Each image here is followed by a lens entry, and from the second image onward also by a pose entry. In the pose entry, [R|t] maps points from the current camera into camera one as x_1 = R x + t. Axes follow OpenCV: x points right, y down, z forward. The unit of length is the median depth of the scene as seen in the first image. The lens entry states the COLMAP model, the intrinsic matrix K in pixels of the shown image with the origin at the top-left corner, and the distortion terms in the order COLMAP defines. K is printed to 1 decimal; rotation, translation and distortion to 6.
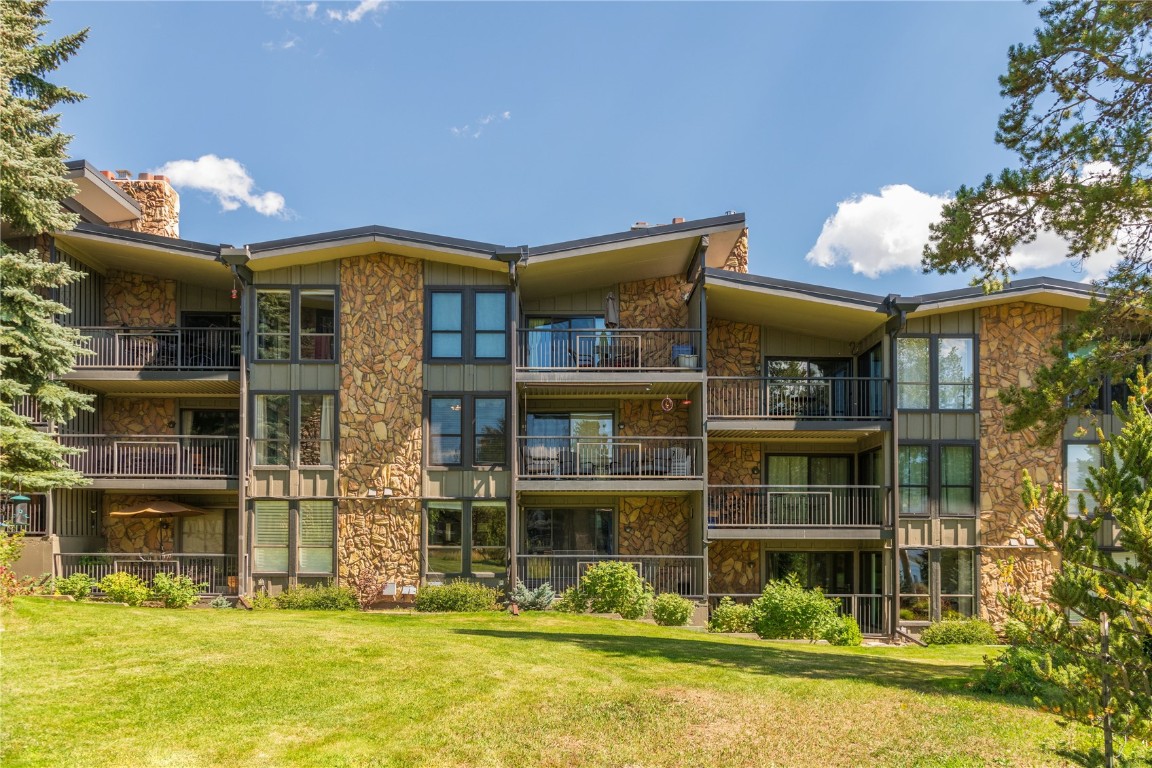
lens RADIAL K [[927.3, 0, 576.0], [0, 927.3, 384.0], [0, 0, 1]] dist [0.004171, -0.000027]
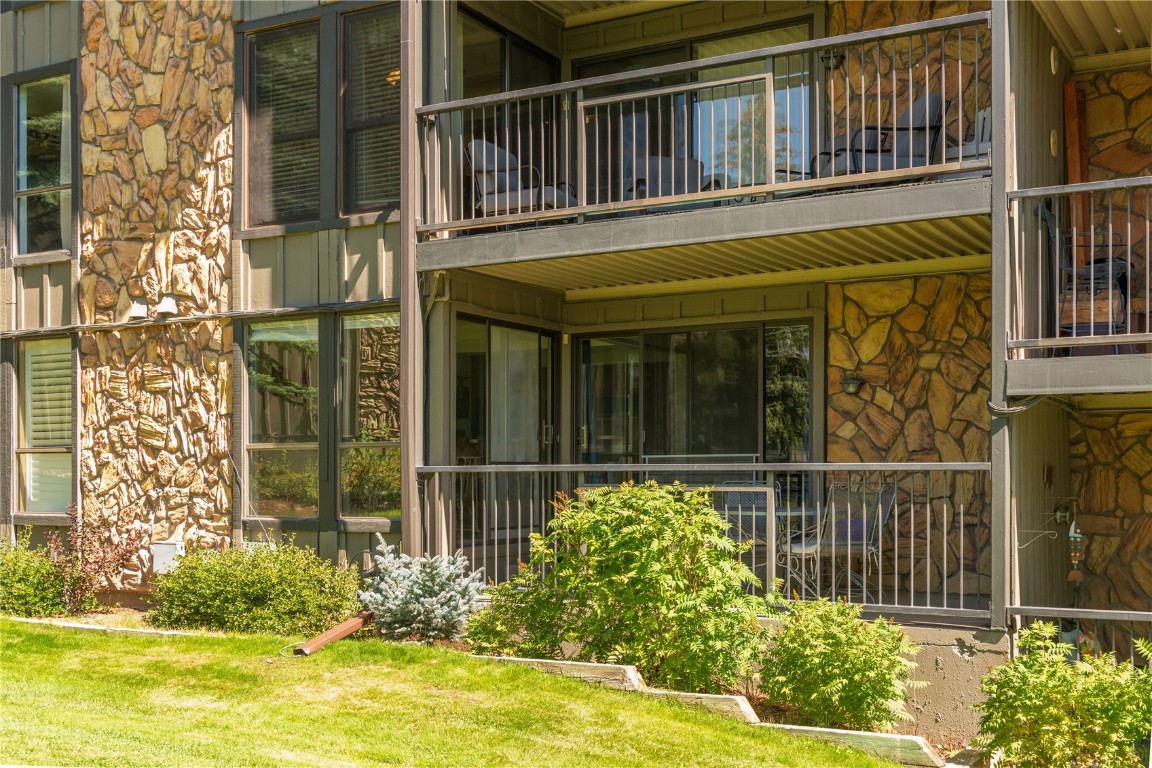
lens RADIAL K [[1424.7, 0, 576.0], [0, 1424.7, 384.0], [0, 0, 1]] dist [0.009983, -0.002202]
pose [[0.864936, -0.038137, -0.500432, 0.229620], [0.092422, 0.992160, 0.084129, 0.114718], [0.493300, -0.119017, 0.861679, 0.578652]]
